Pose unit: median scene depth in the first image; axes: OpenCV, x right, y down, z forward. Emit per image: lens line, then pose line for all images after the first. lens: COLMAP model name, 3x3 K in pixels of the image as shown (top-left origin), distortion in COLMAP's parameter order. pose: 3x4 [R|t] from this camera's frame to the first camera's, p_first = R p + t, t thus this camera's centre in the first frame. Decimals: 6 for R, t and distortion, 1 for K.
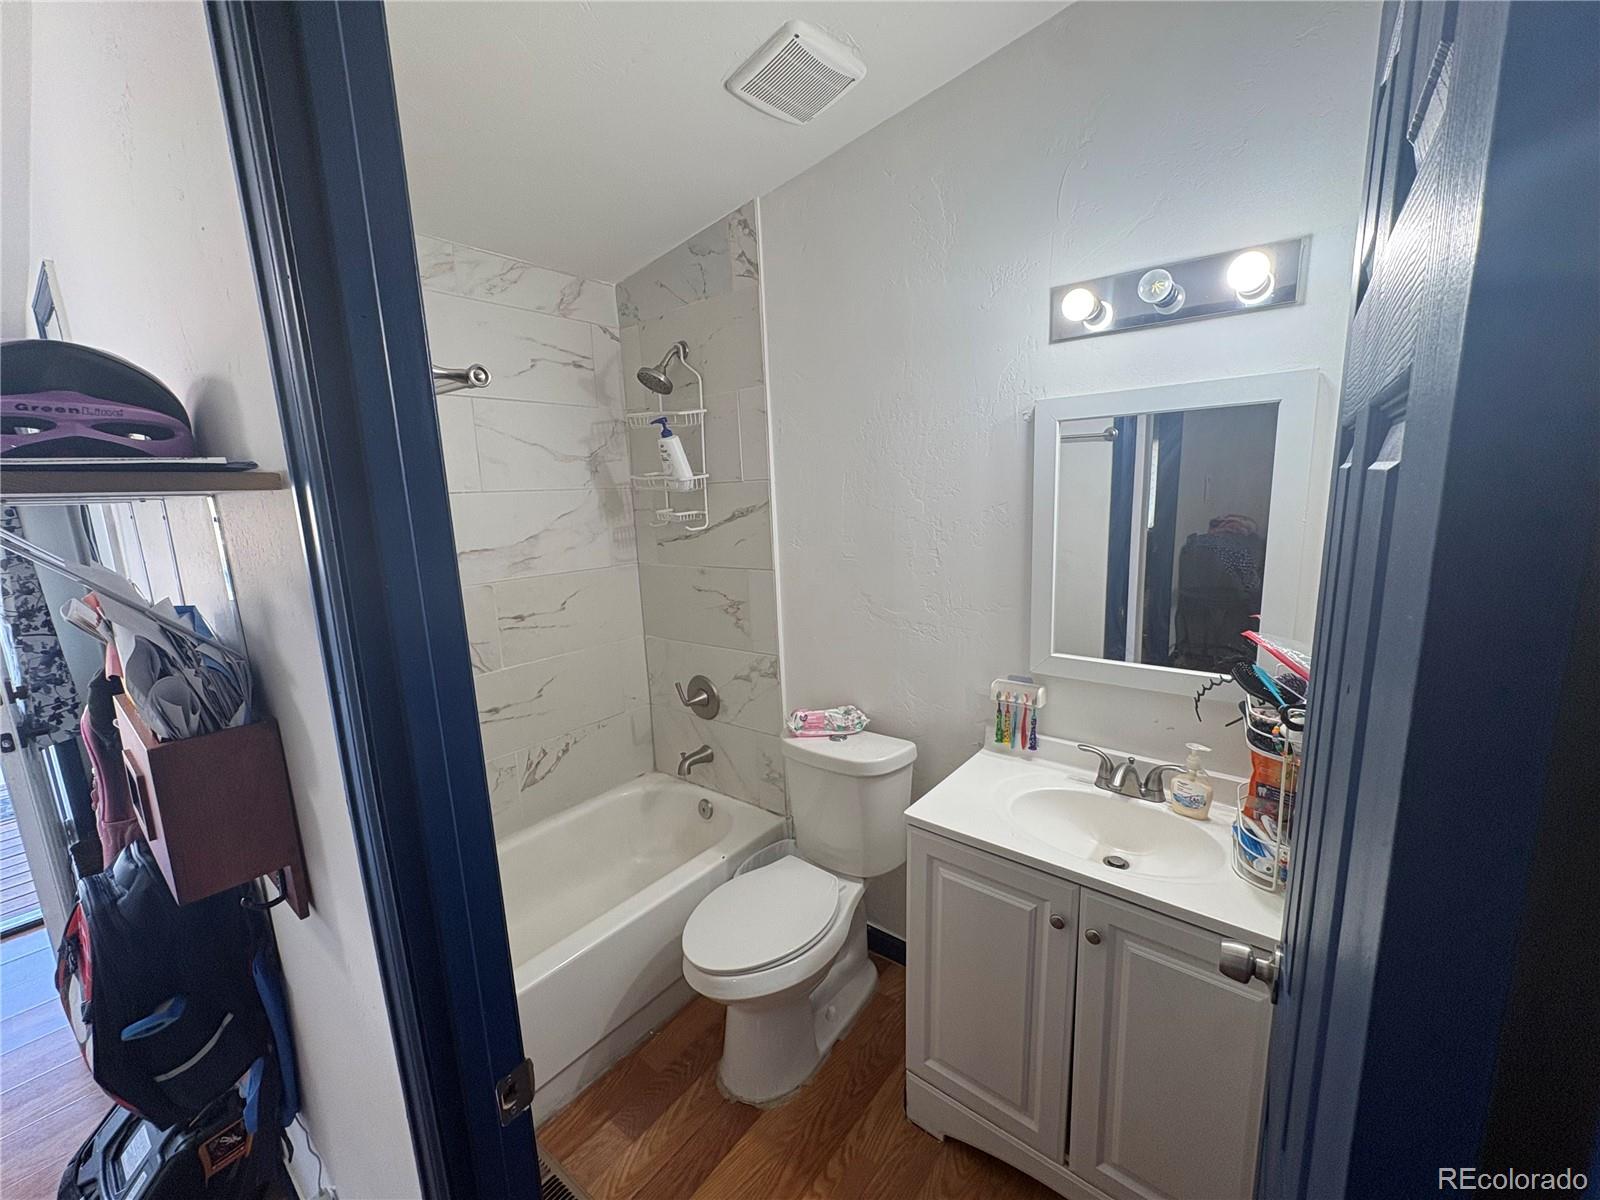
lens RADIAL K [[636.2, 0, 796.3], [0, 636.2, 601.8], [0, 0, 1]] dist [0.001571, 0.000304]
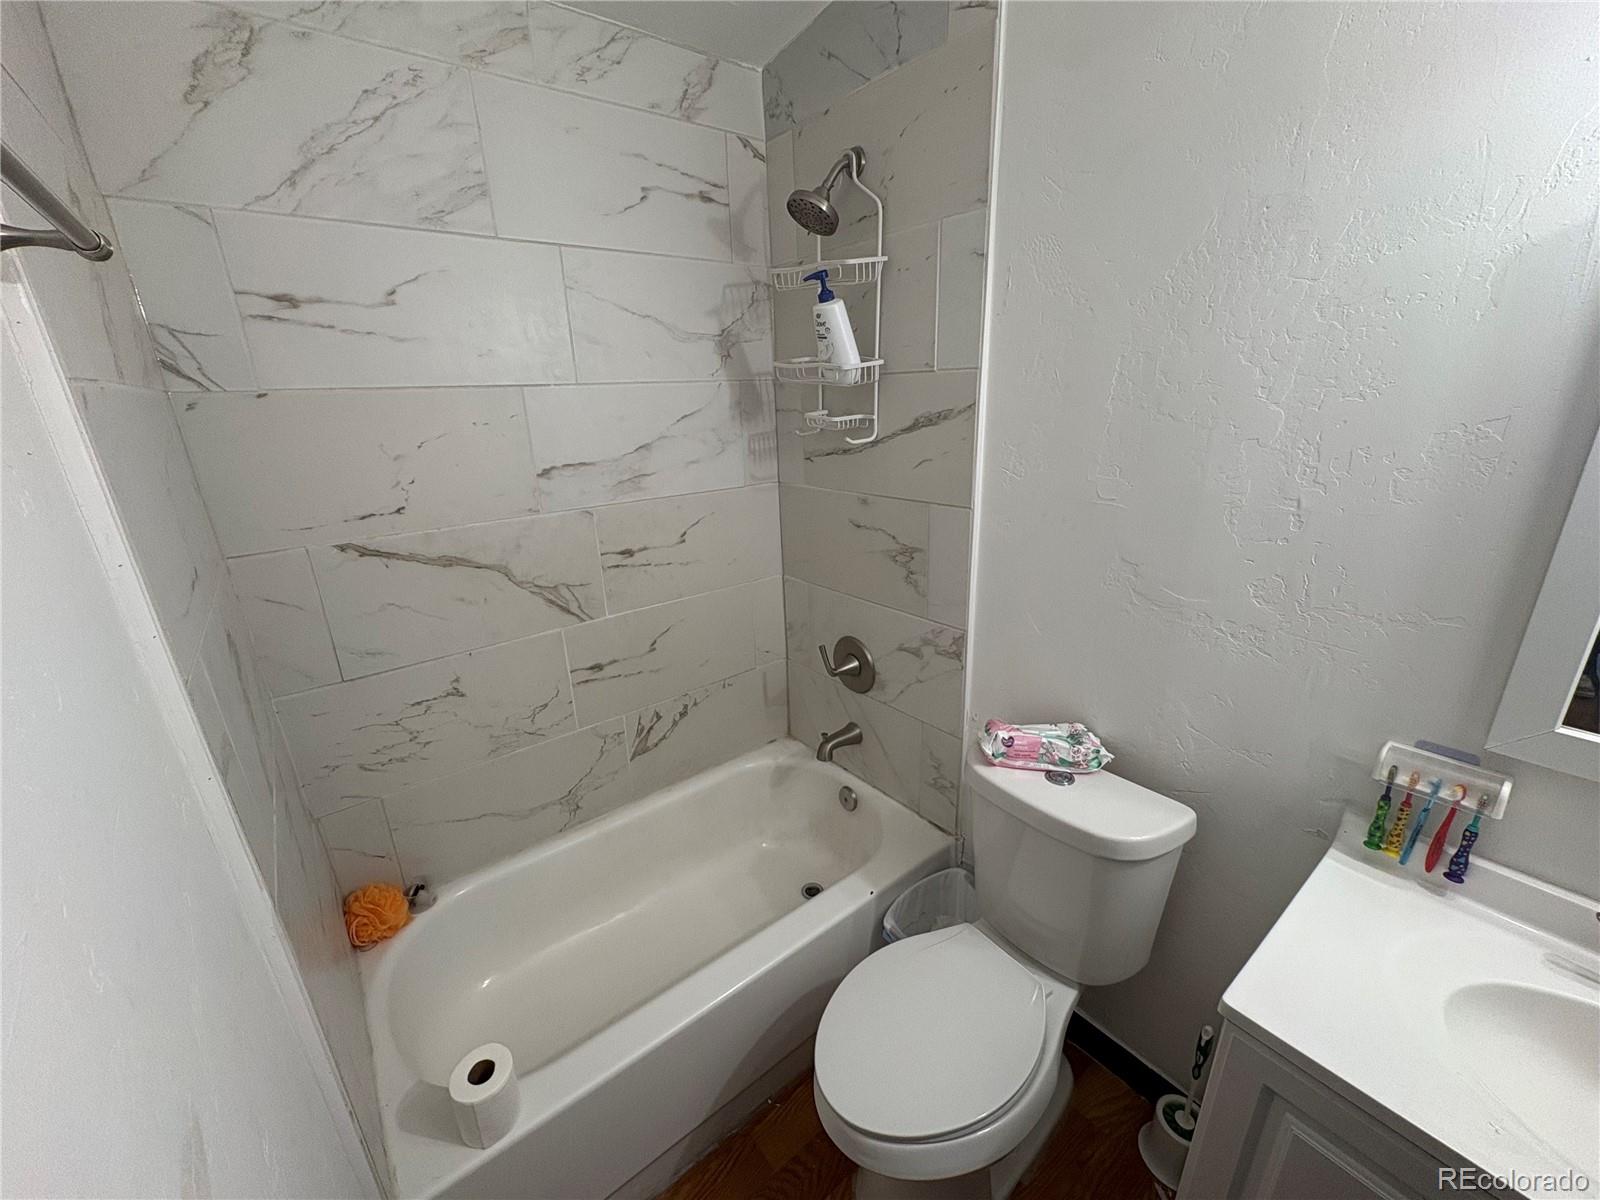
lens RADIAL K [[636.2, 0, 800.7], [0, 636.2, 600.5], [0, 0, 1]] dist [0.001571, 0.000304]
pose [[0.975940, 0.077954, -0.203626, -0.065135], [-0.045121, 0.985894, 0.161172, -0.052078], [0.213318, -0.148107, 0.965691, 0.284680]]
